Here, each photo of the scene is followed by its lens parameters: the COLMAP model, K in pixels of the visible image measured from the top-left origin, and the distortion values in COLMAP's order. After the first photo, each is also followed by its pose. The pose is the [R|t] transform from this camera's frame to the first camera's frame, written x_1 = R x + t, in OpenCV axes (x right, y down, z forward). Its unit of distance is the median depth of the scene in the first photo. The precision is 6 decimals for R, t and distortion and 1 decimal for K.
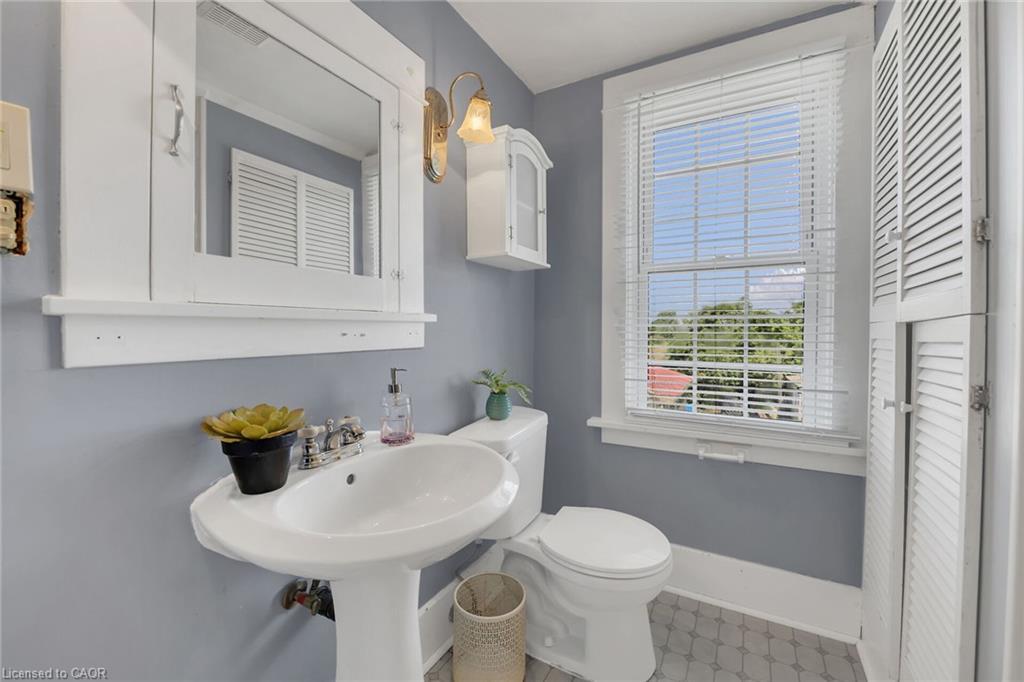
lens RADIAL K [[404.3, 0, 513.7], [0, 404.3, 335.4], [0, 0, 1]] dist [-0.000647, -0.003944]
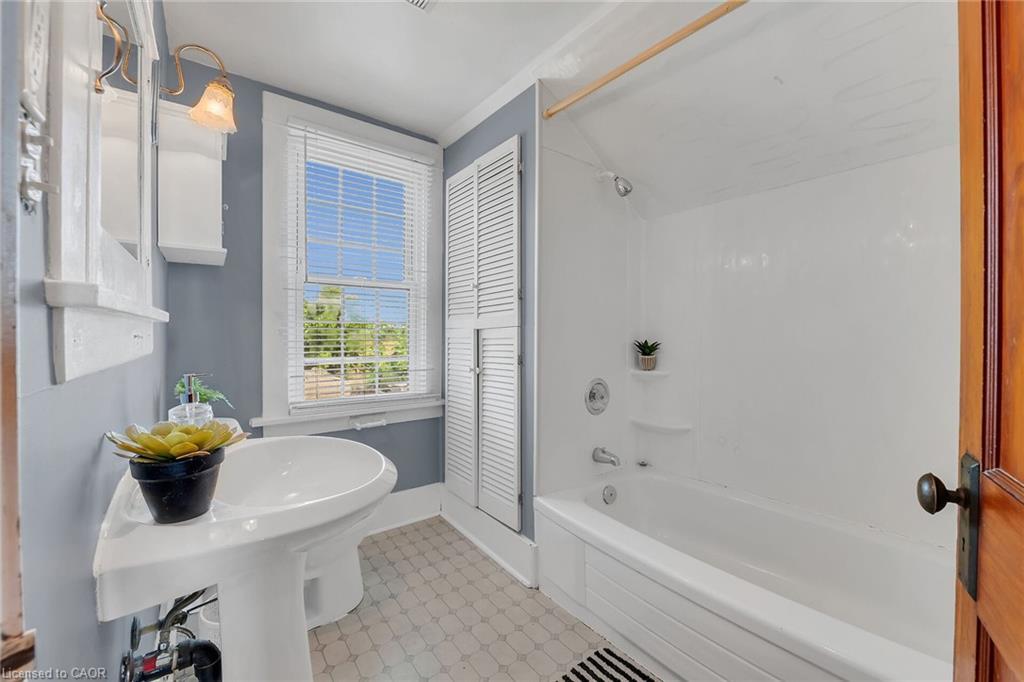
lens RADIAL K [[404.3, 0, 513.7], [0, 404.3, 335.4], [0, 0, 1]] dist [-0.000647, -0.003944]
pose [[0.408843, -0.007058, 0.912577, -0.614299], [0.007921, 0.999960, 0.004185, -0.004857], [-0.912570, 0.005518, 0.408882, -0.003420]]
